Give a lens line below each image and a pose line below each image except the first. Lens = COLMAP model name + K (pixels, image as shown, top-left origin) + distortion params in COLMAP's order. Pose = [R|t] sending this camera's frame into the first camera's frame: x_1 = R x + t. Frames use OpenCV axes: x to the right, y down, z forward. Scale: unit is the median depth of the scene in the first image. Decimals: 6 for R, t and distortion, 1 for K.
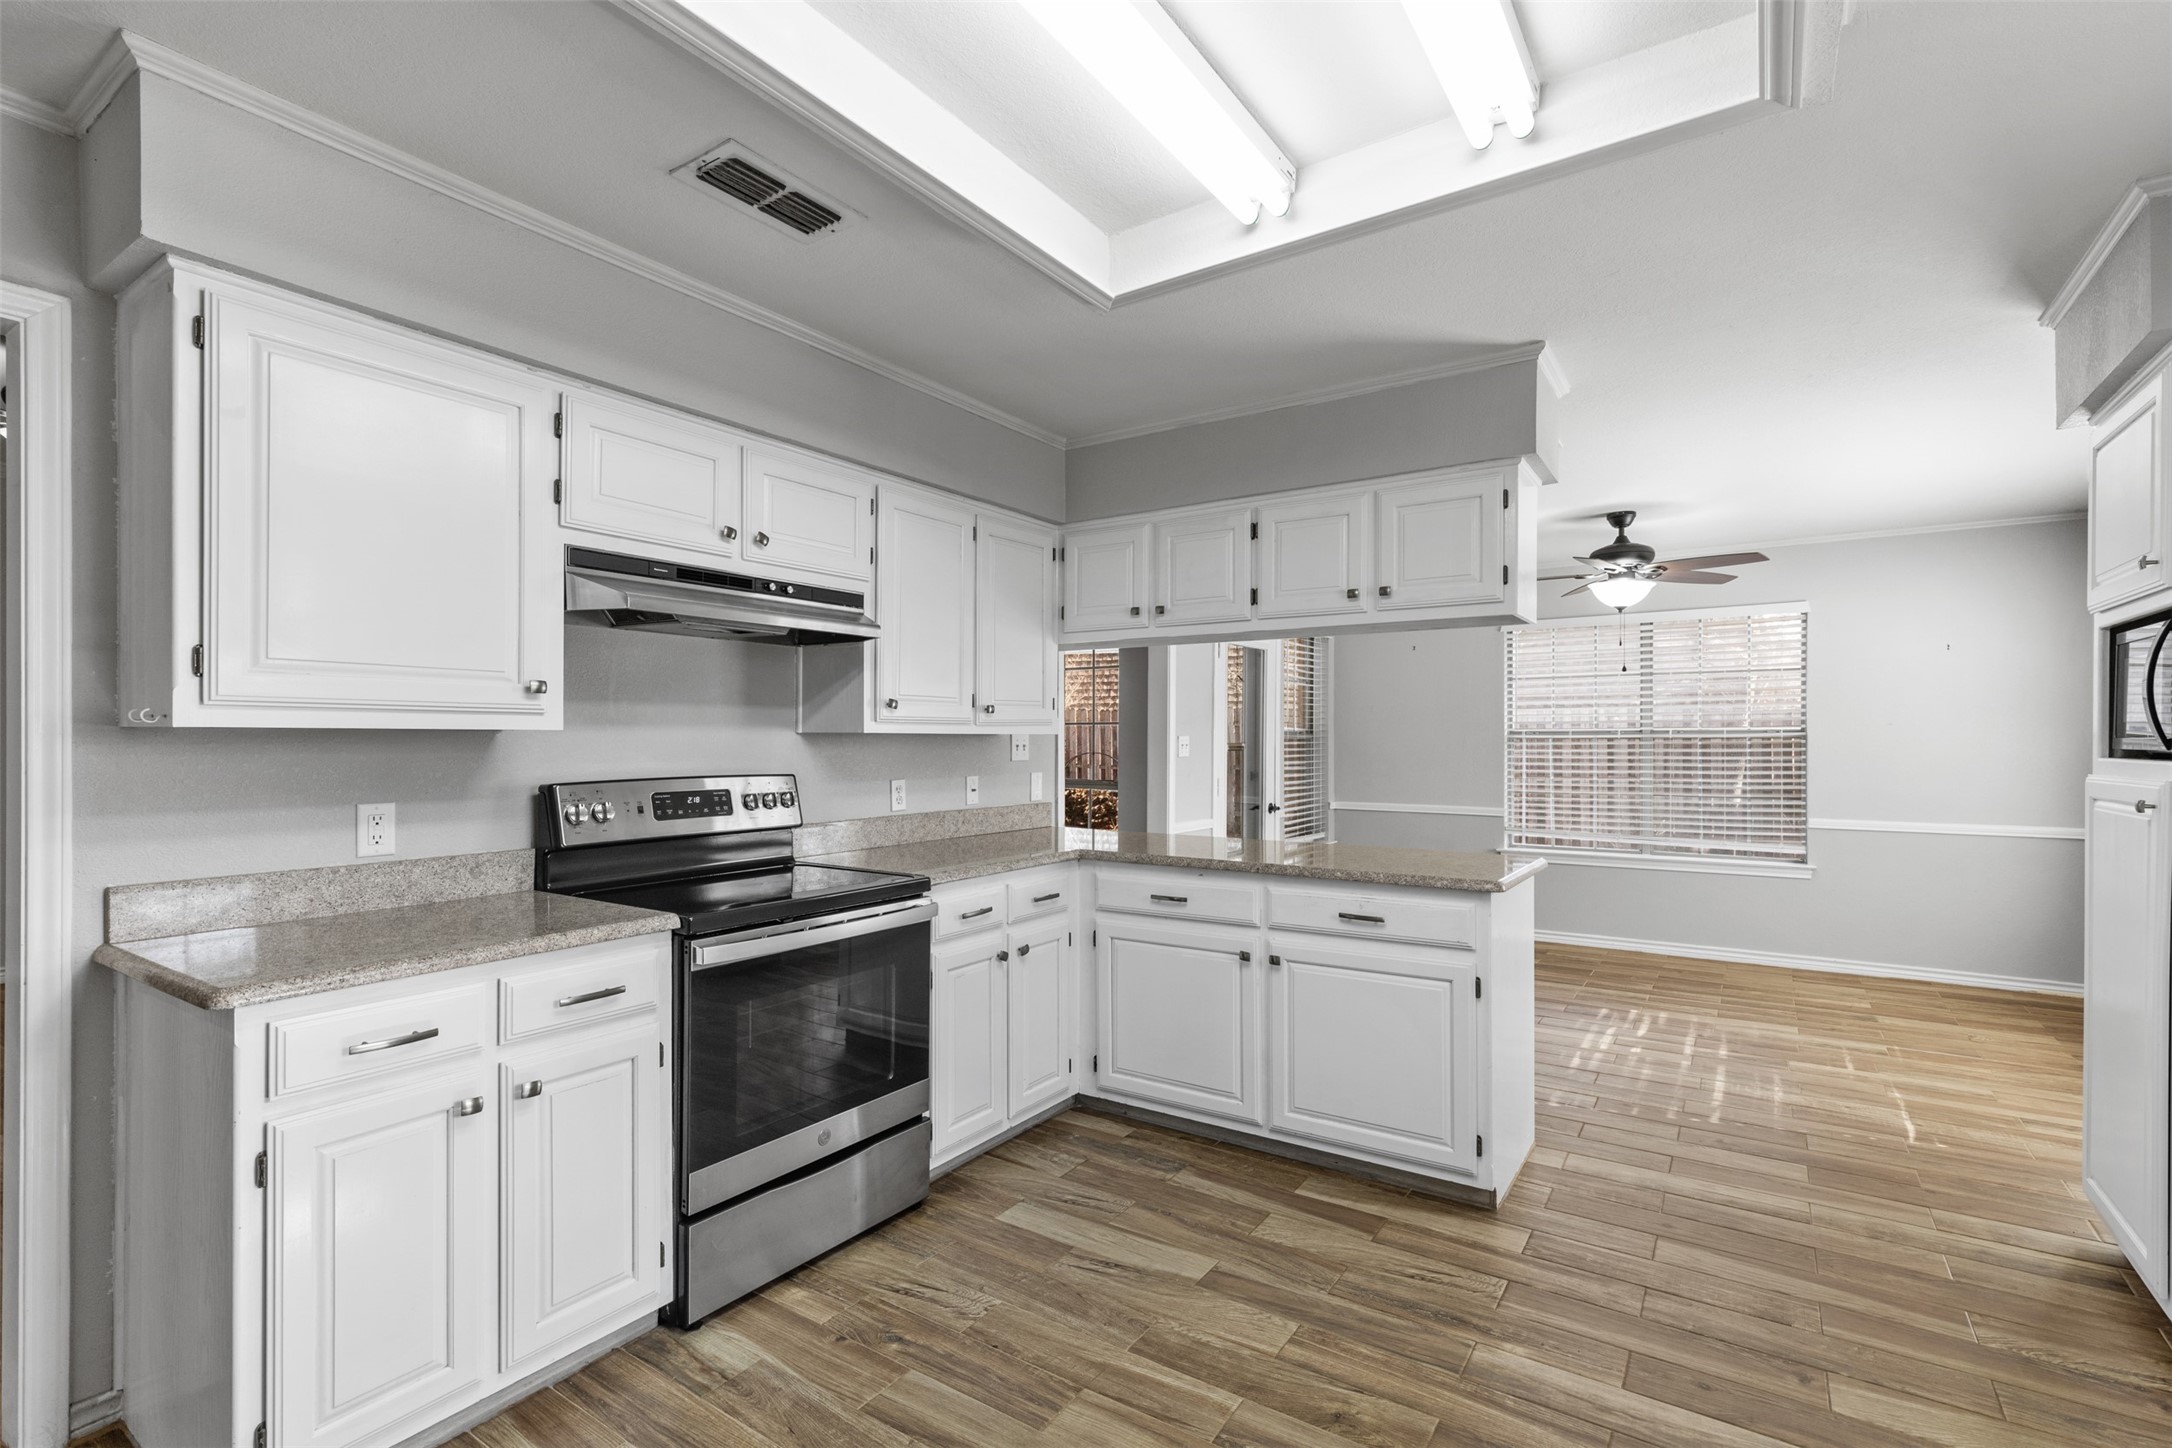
lens RADIAL K [[985.5, 0, 1075.1], [0, 985.5, 744.0], [0, 0, 1]] dist [0.008180, -0.001837]
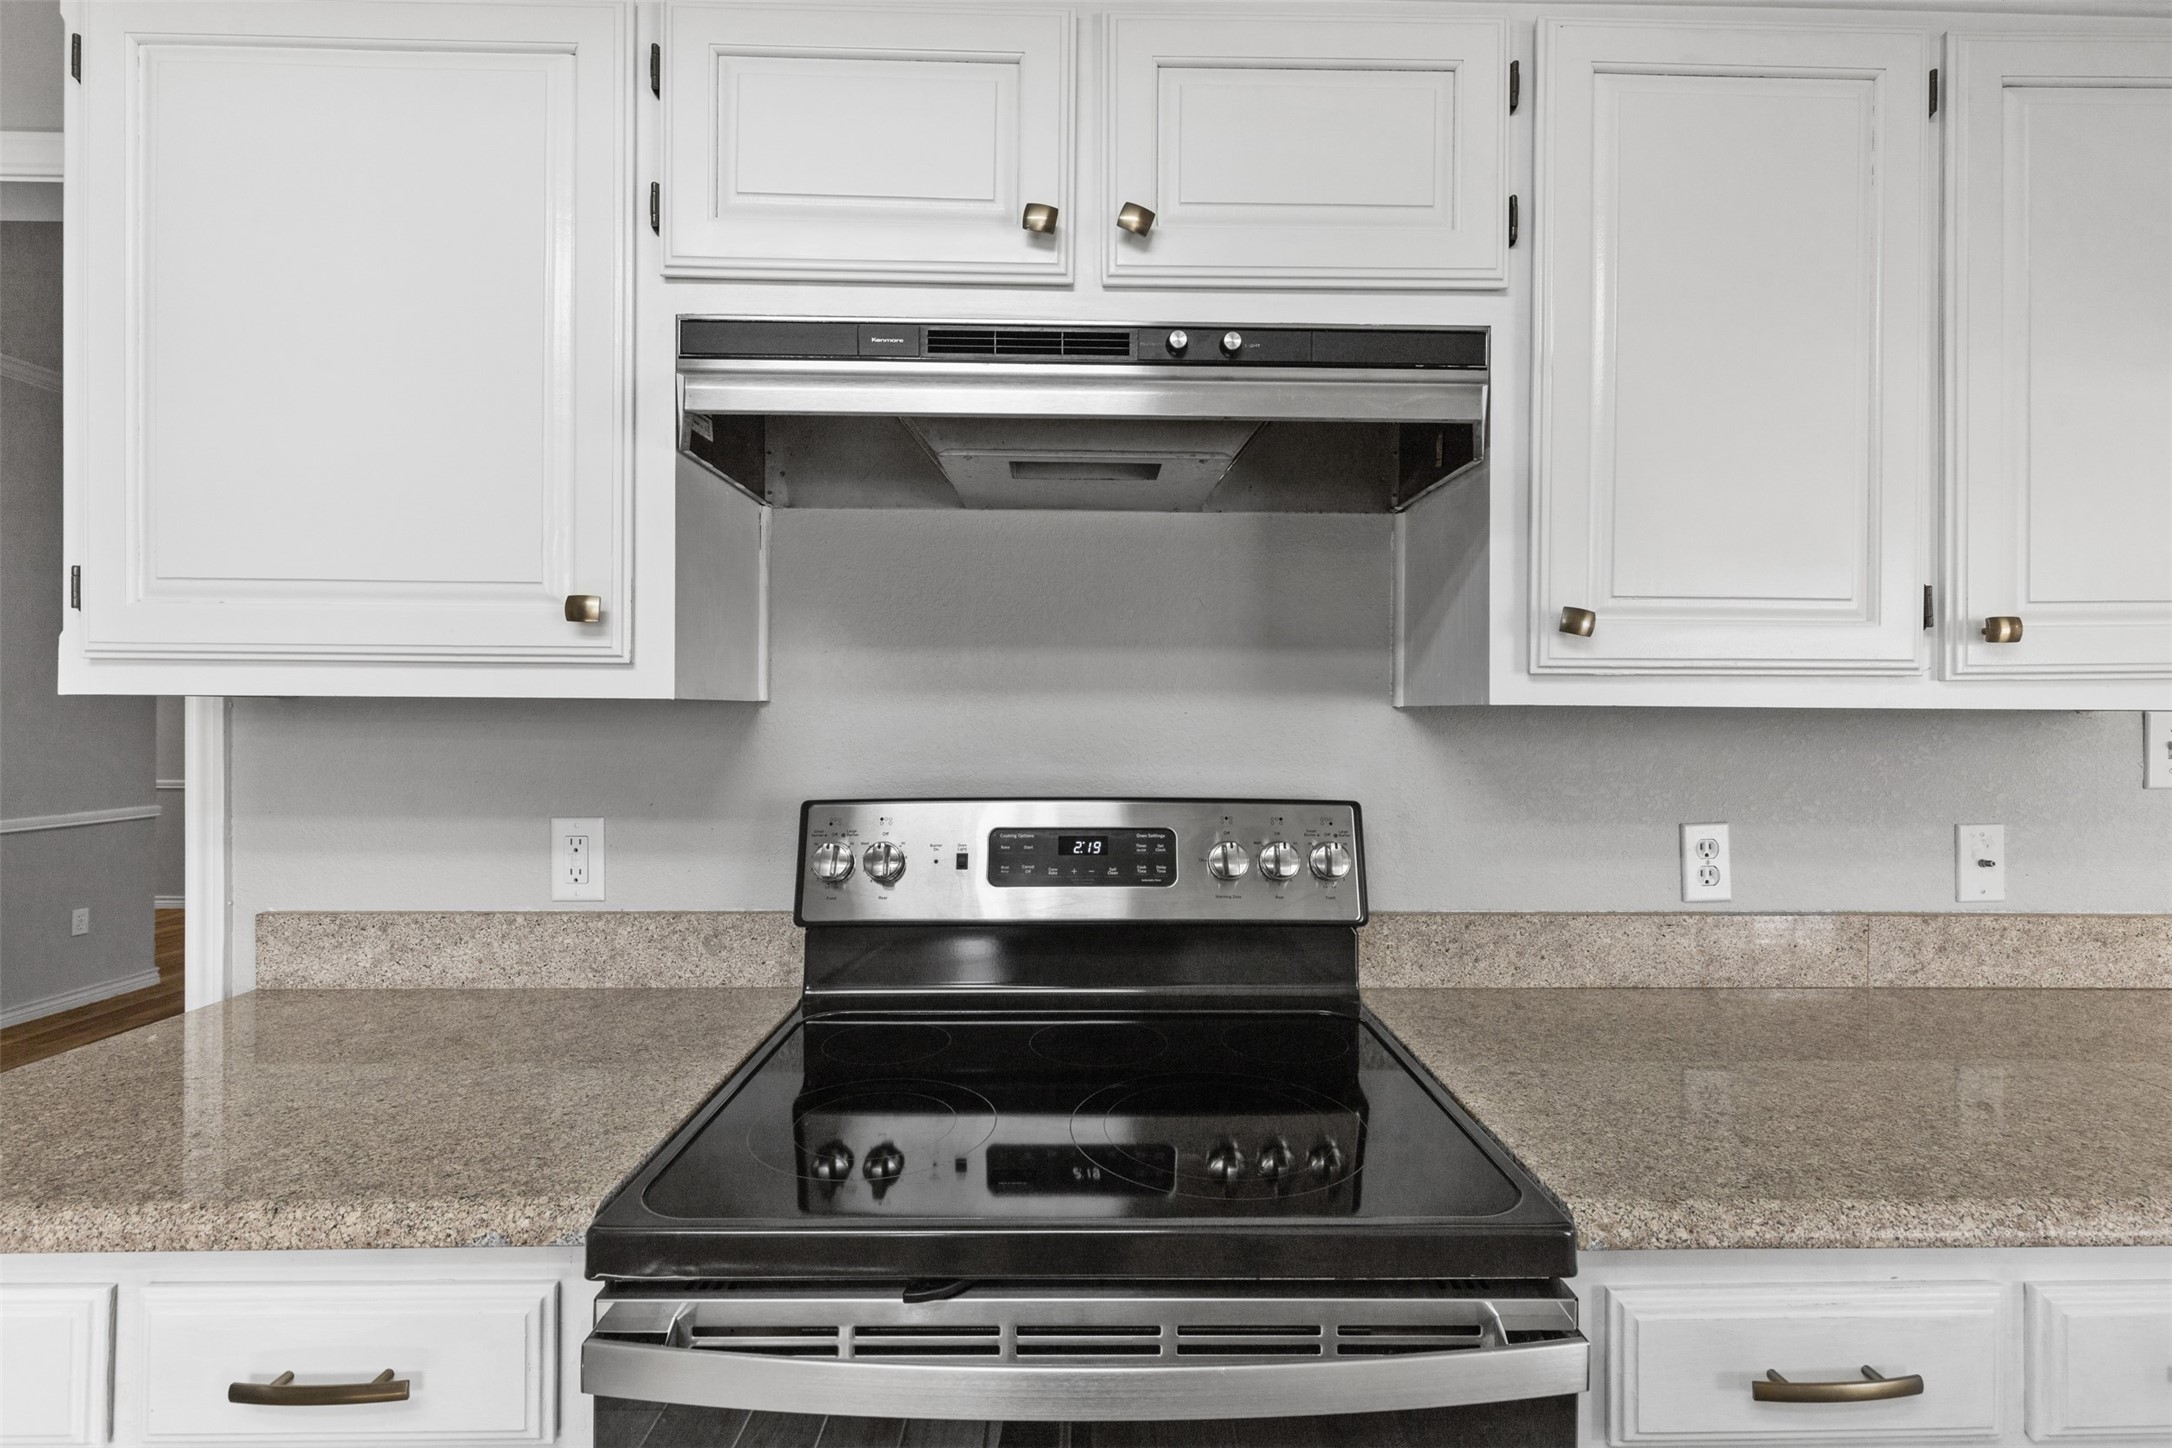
lens RADIAL K [[985.5, 0, 1098.6], [0, 985.5, 712.2], [0, 0, 1]] dist [0.008180, -0.001837]
pose [[0.592839, 0.000041, -0.805321, -0.002050], [-0.010235, 0.999920, -0.007483, -0.004210], [0.805256, 0.012679, 0.592792, 0.657681]]
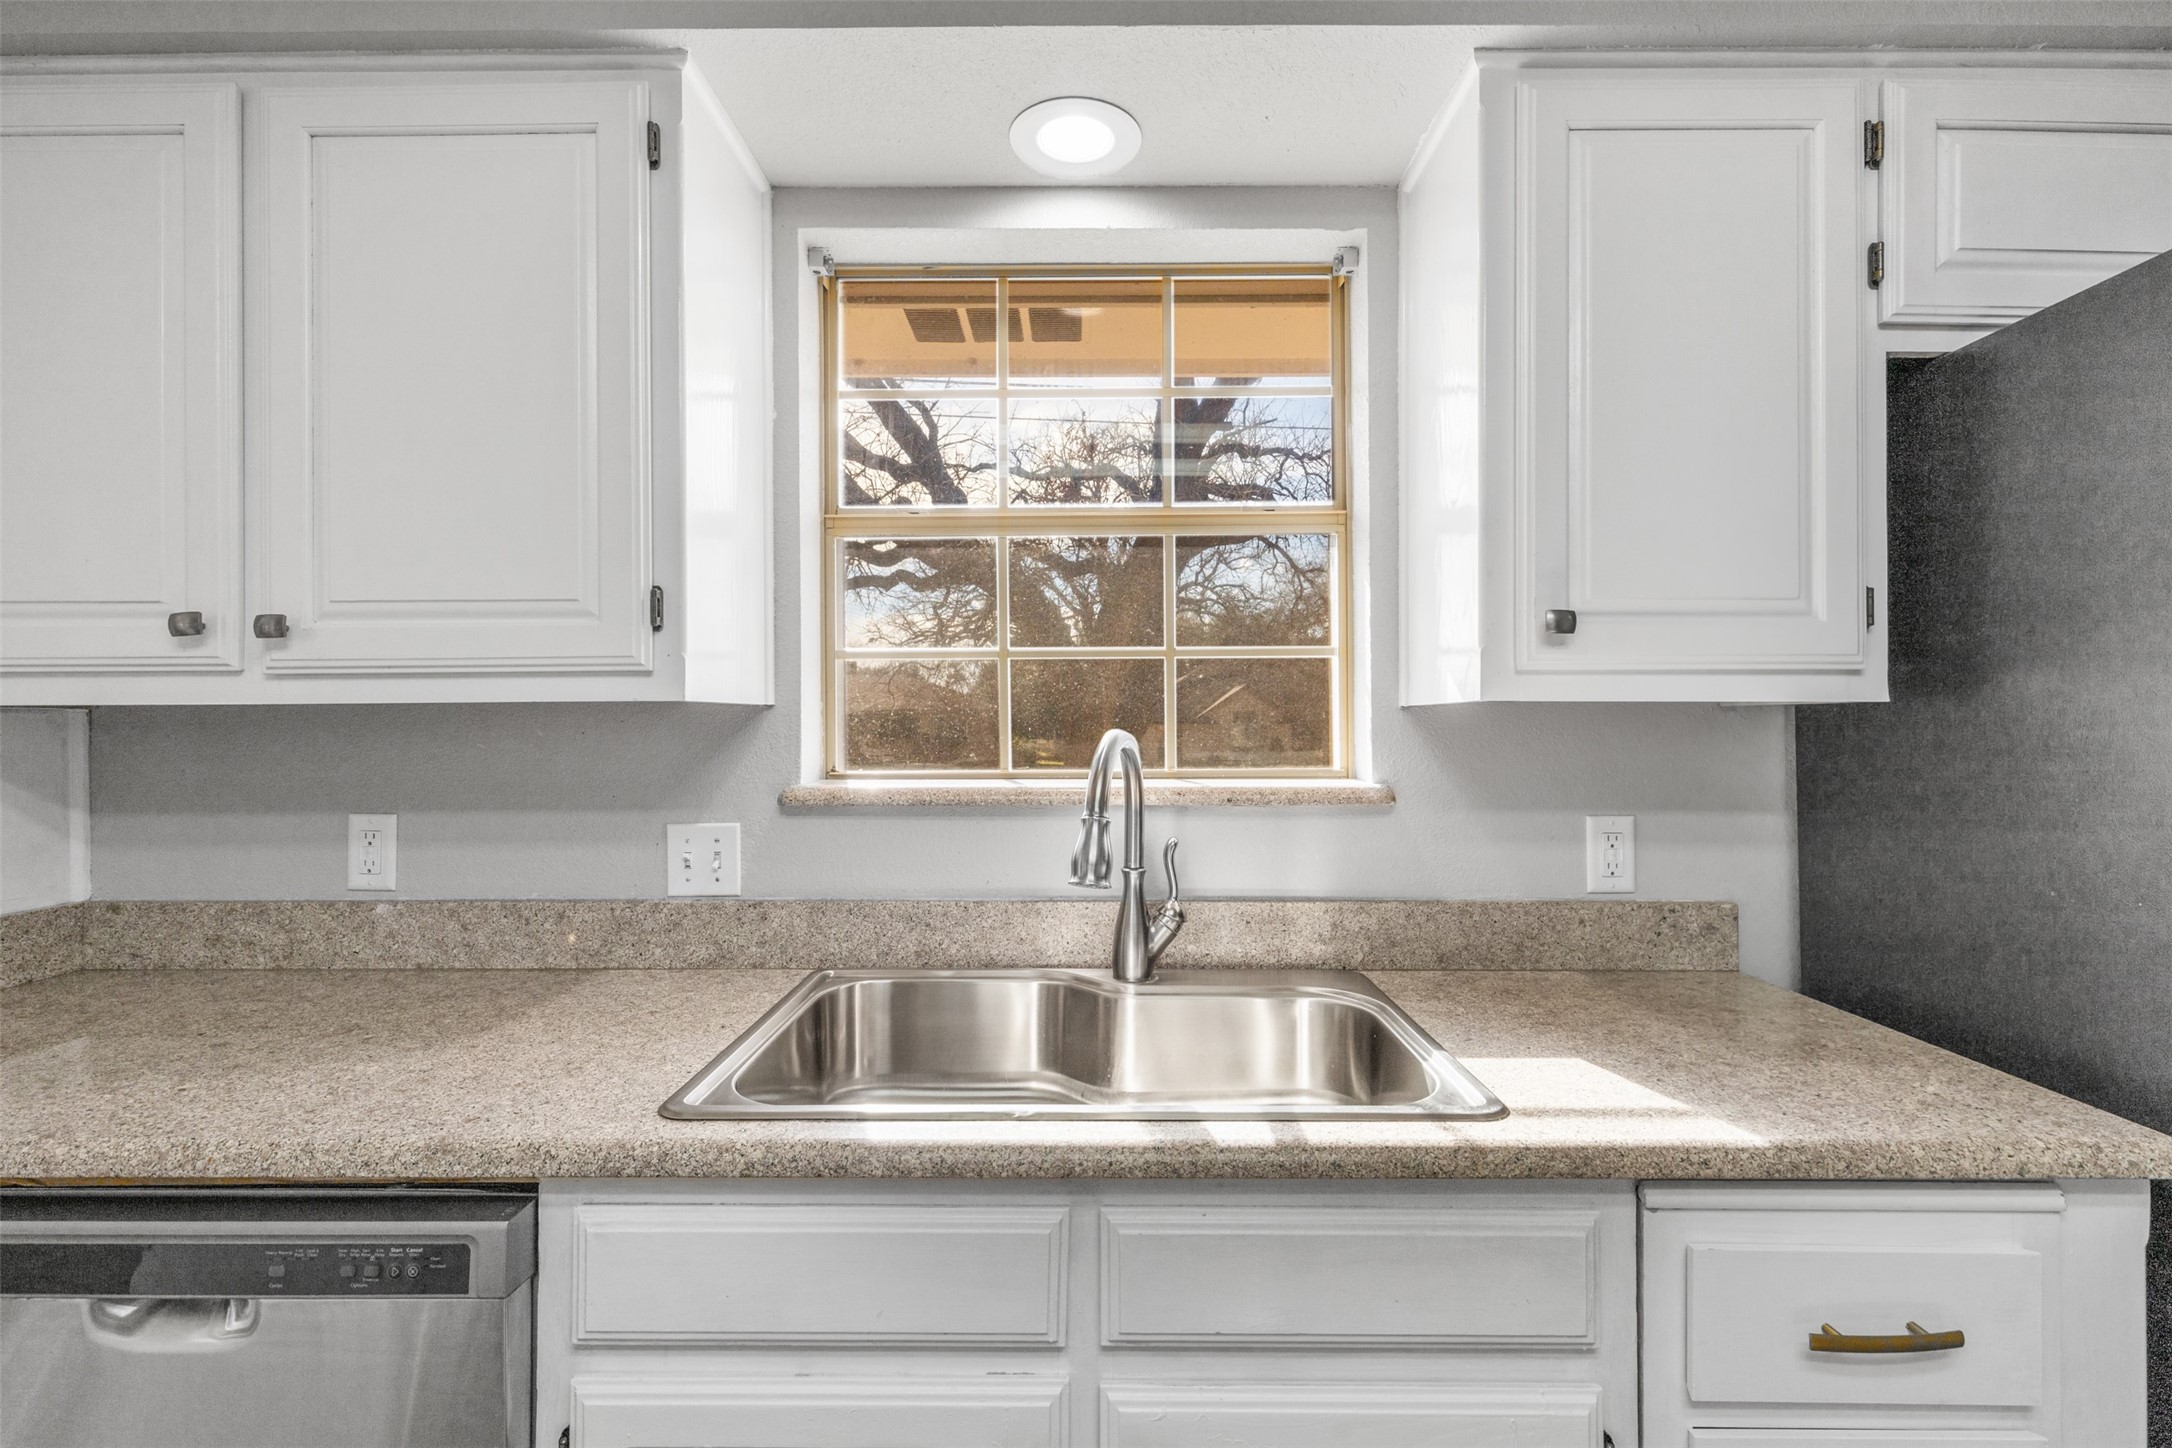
lens RADIAL K [[985.5, 0, 1104.2], [0, 985.5, 715.0], [0, 0, 1]] dist [0.008180, -0.001837]
pose [[-0.569670, 0.006897, 0.821845, -0.049591], [0.009815, 0.999951, -0.001588, -0.001695], [-0.821815, 0.007162, -0.569710, 0.253473]]
